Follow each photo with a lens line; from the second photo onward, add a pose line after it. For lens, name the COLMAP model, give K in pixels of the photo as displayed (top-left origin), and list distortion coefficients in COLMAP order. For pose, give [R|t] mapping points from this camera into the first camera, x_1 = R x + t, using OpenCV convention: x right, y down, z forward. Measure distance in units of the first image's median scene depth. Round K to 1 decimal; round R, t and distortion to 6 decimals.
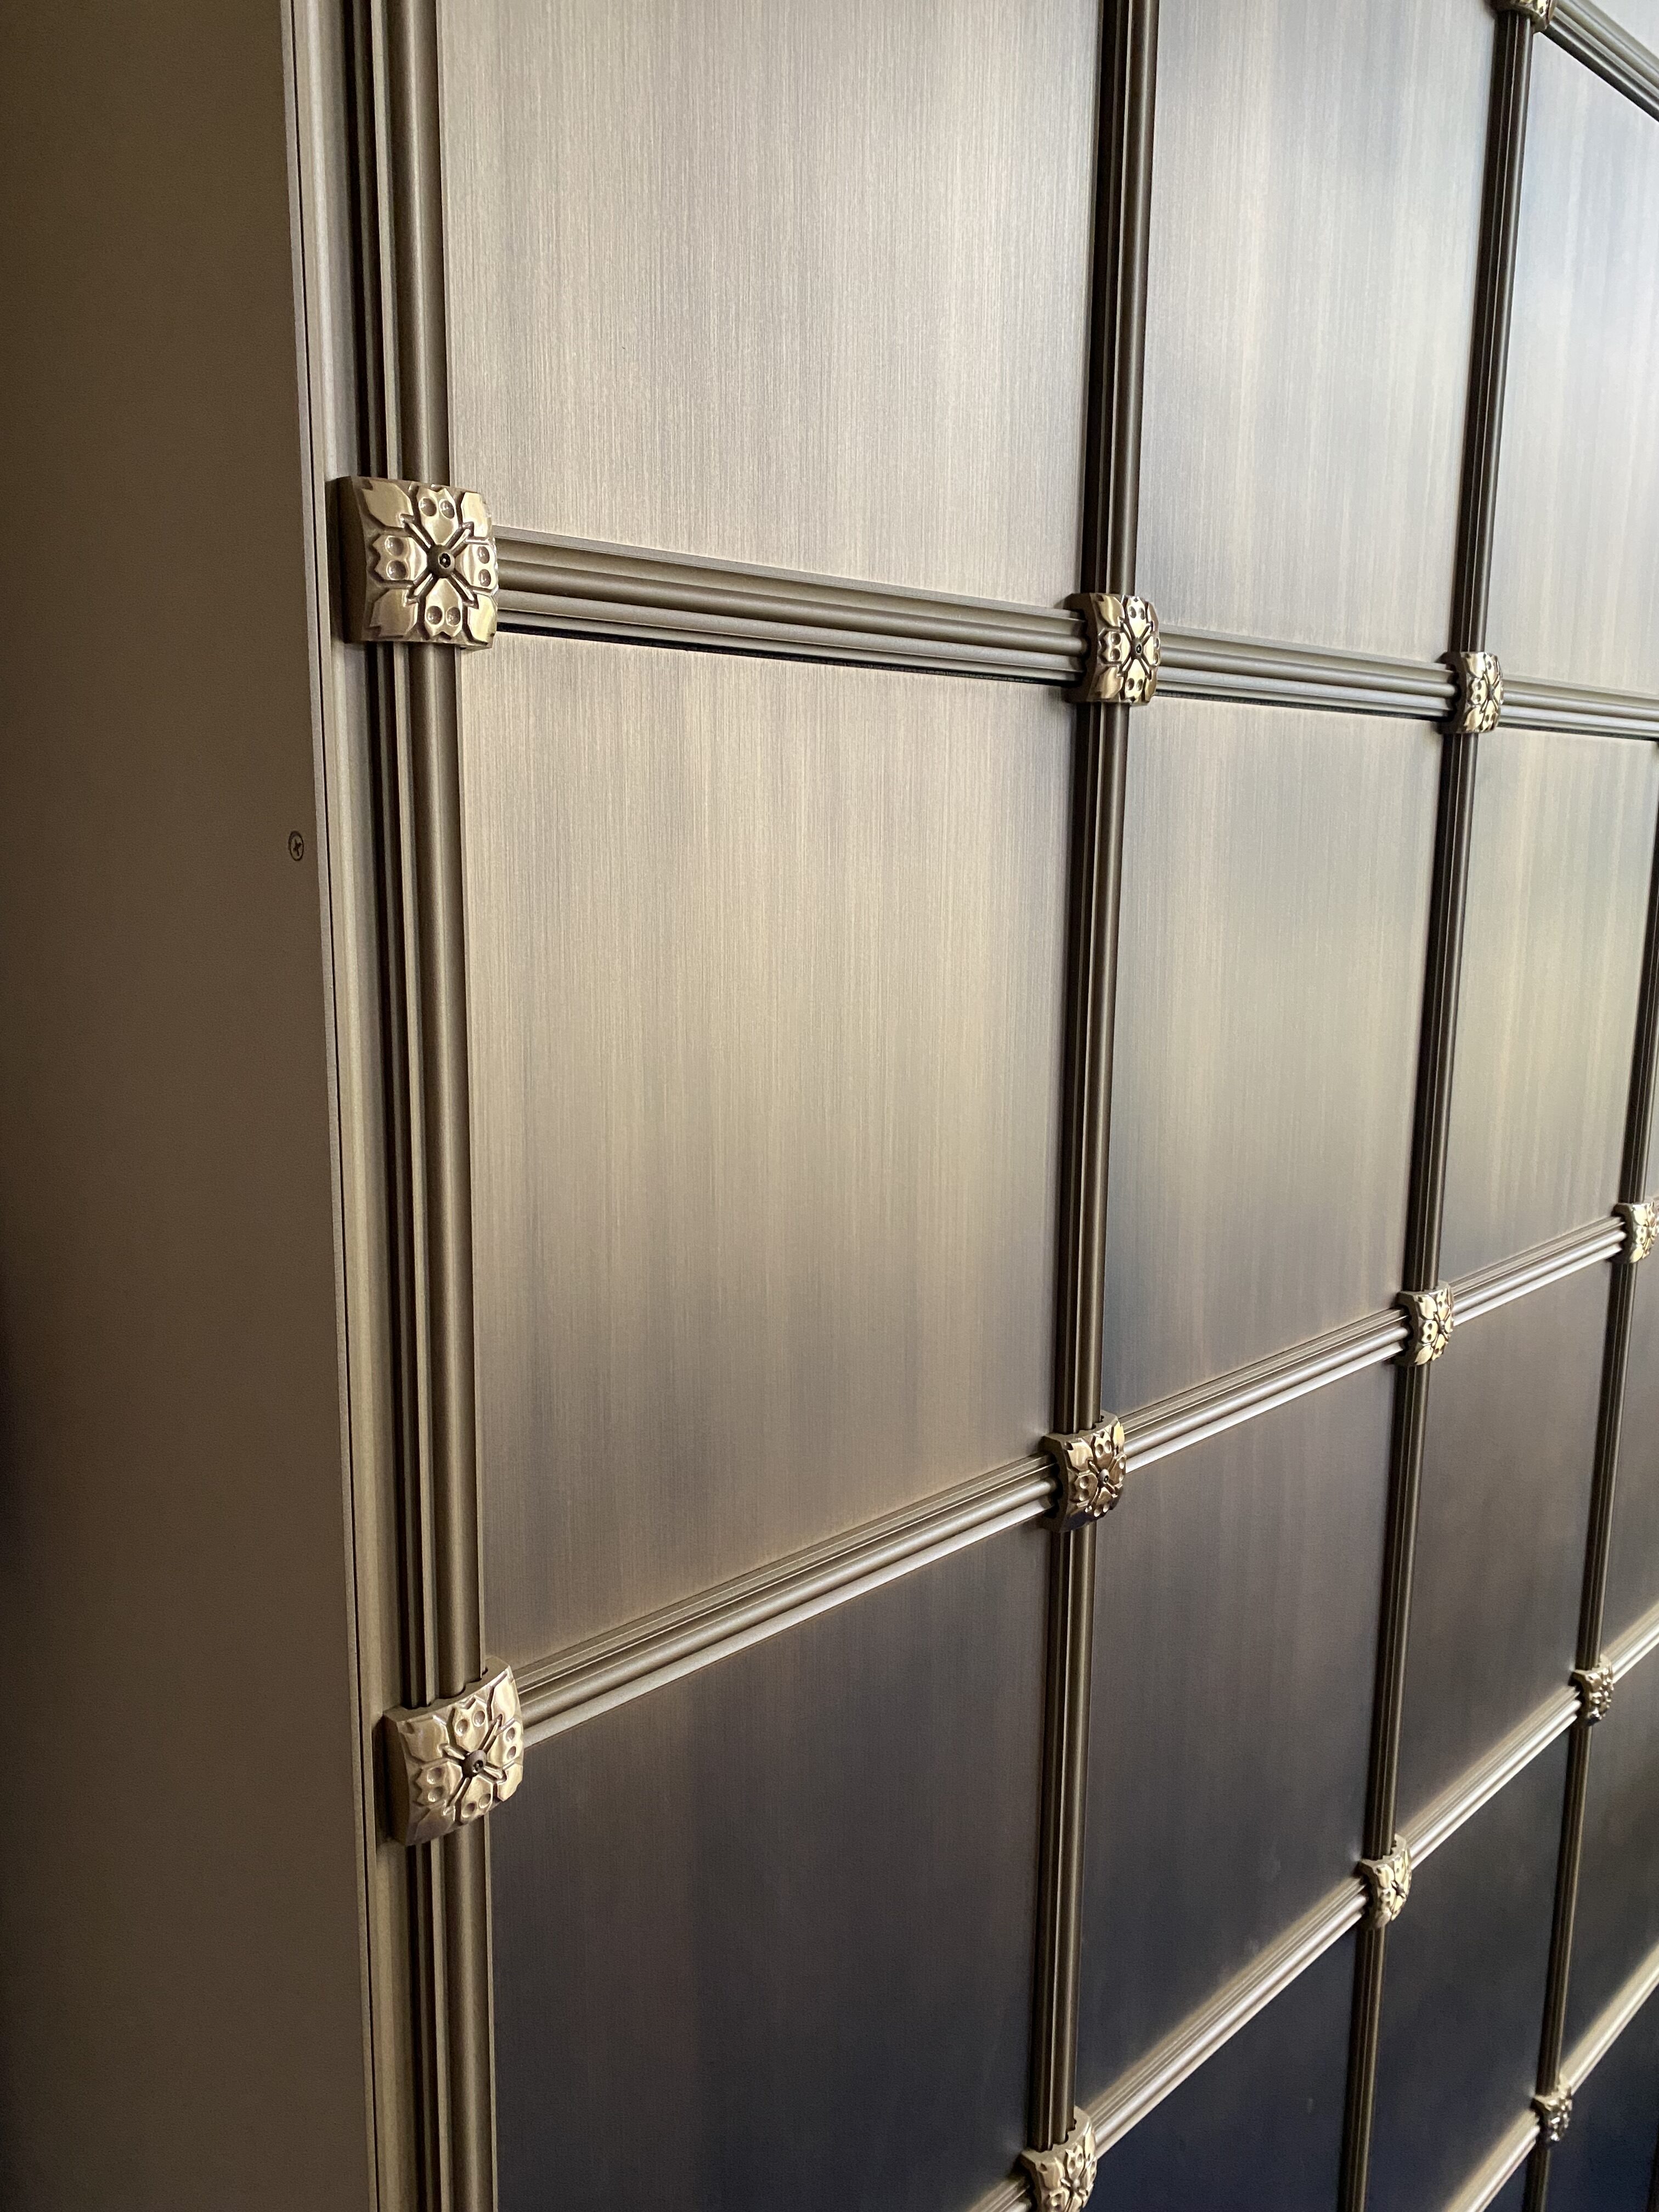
lens RADIAL K [[1691.6, 0, 829.5], [0, 1691.6, 1106.0], [0, 0, 1]] dist [0.000855, -0.000126]
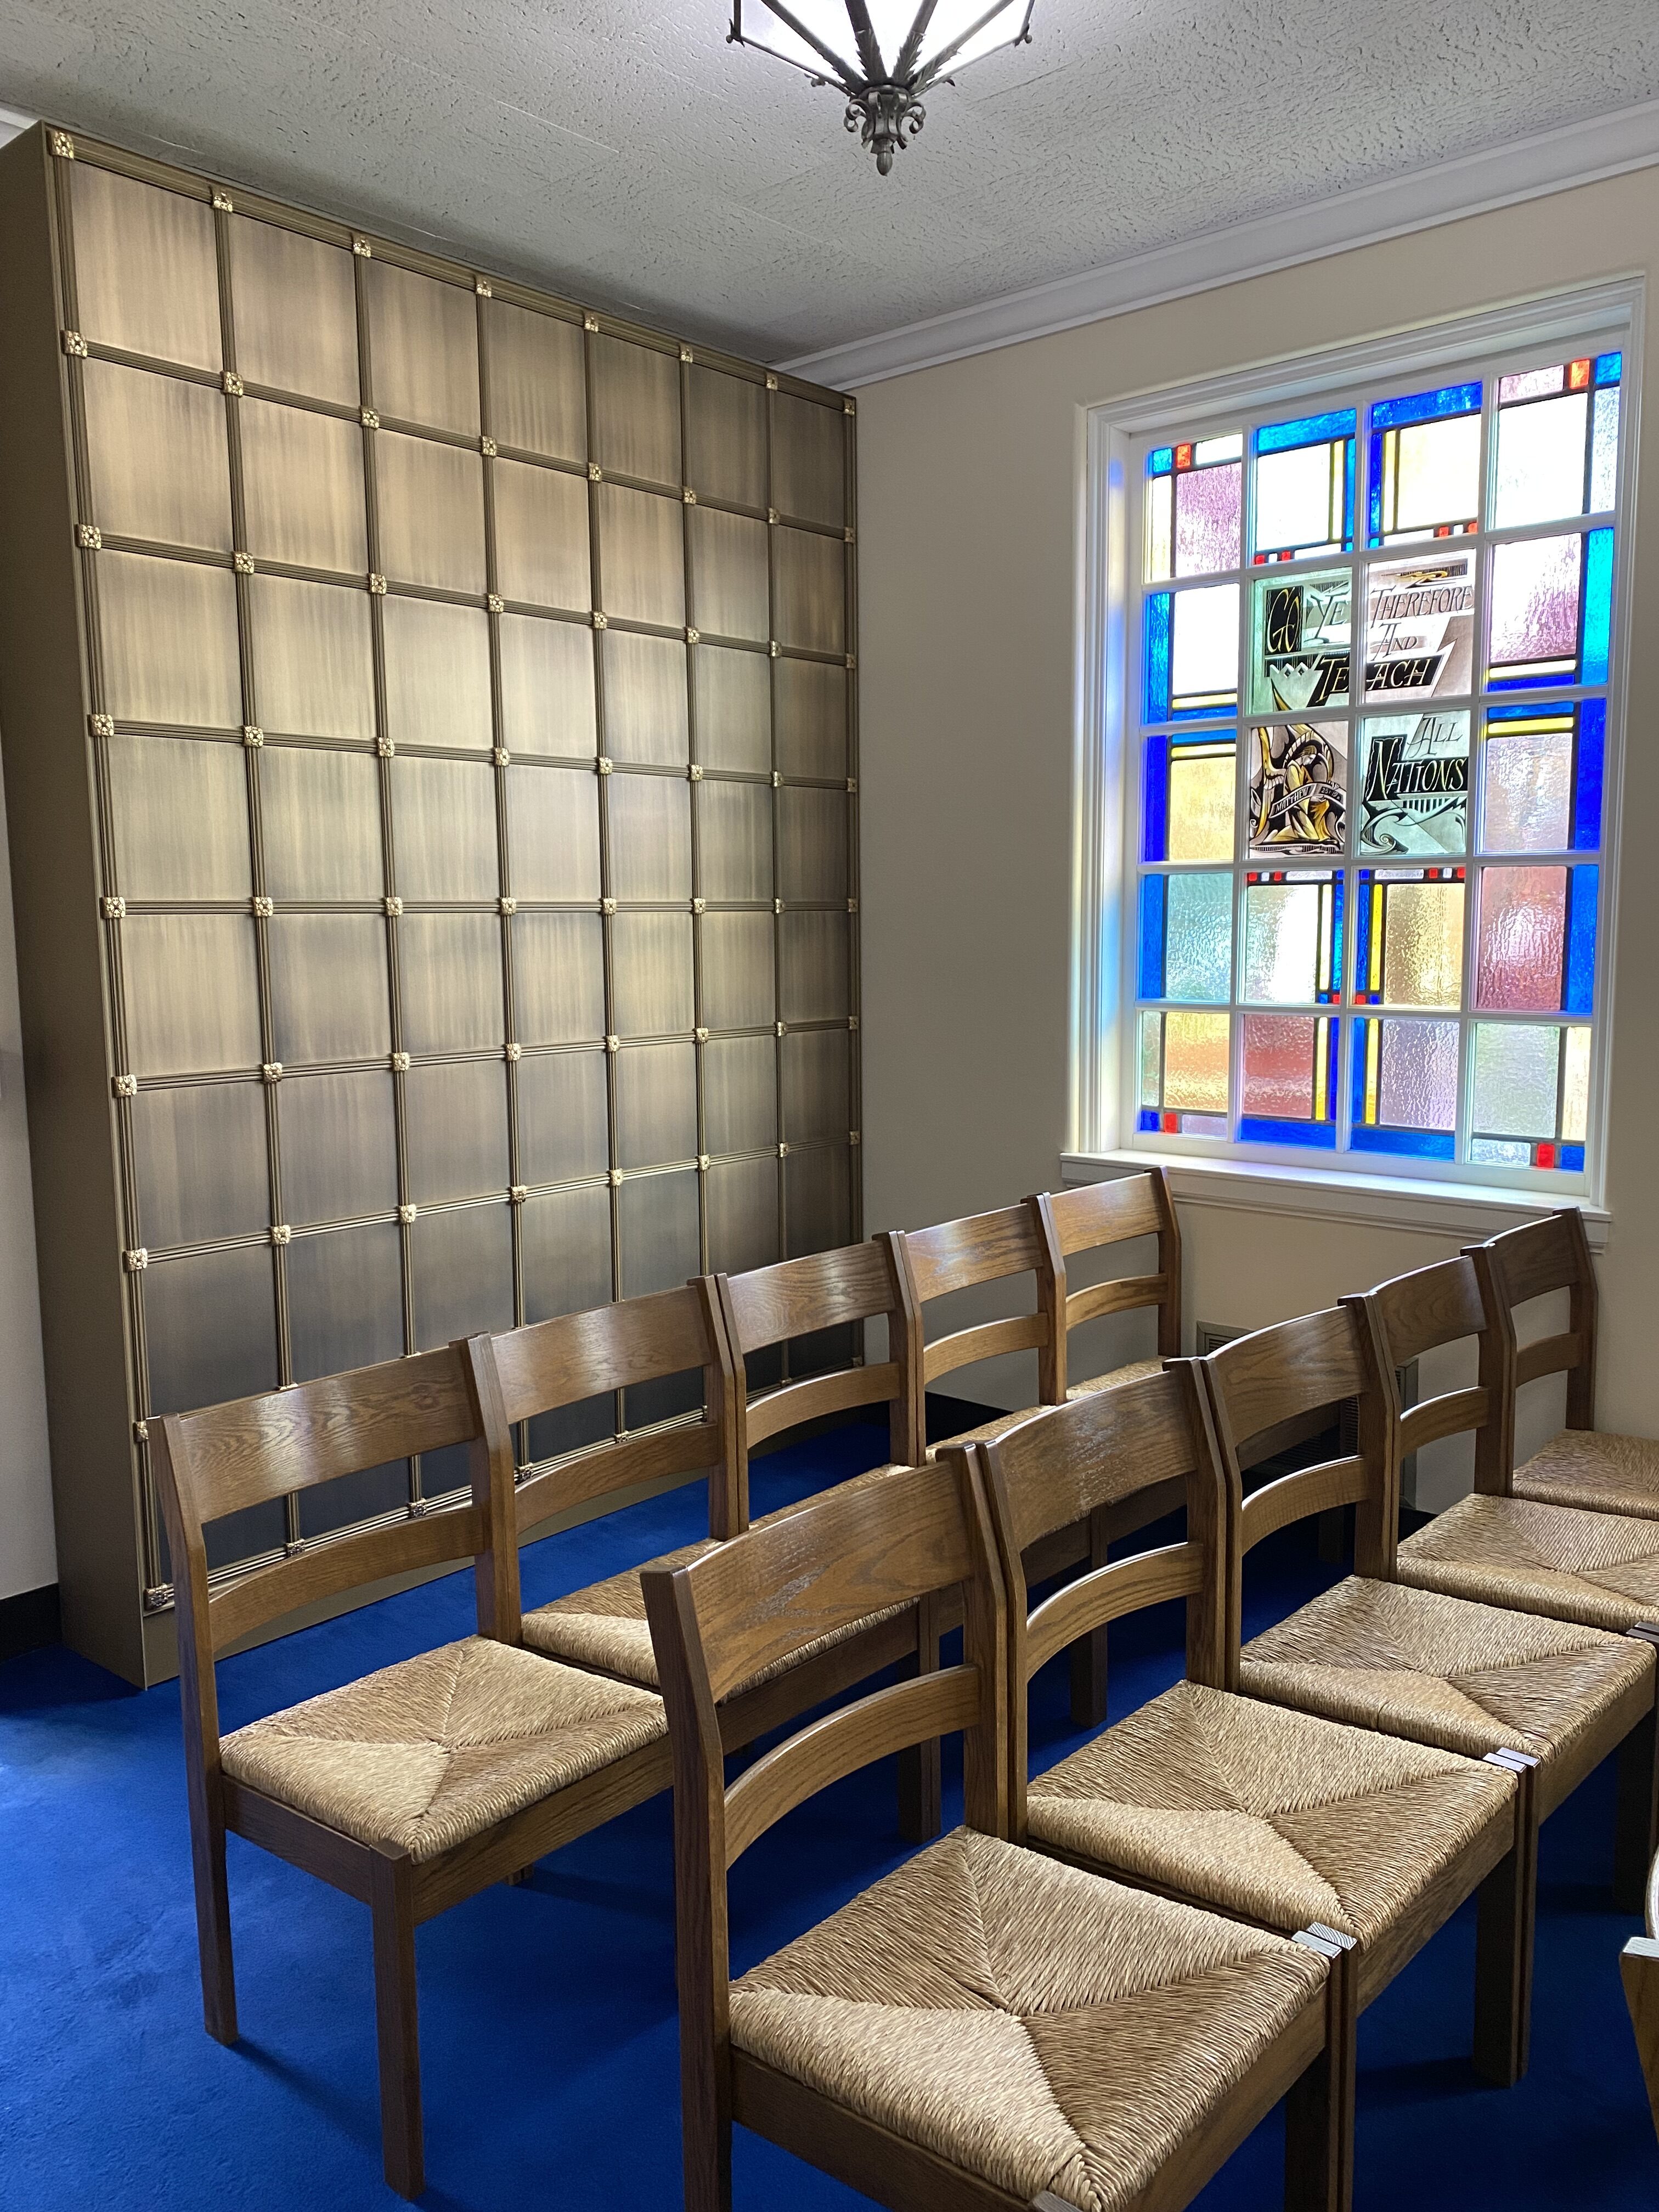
lens RADIAL K [[1756.1, 0, 829.5], [0, 1756.1, 1106.0], [0, 0, 1]] dist [0.003800, -0.000510]
pose [[0.995907, -0.029314, 0.085494, 1.763657], [0.034778, 0.997399, -0.063138, 0.910201], [-0.083421, 0.065853, 0.994336, -5.495036]]
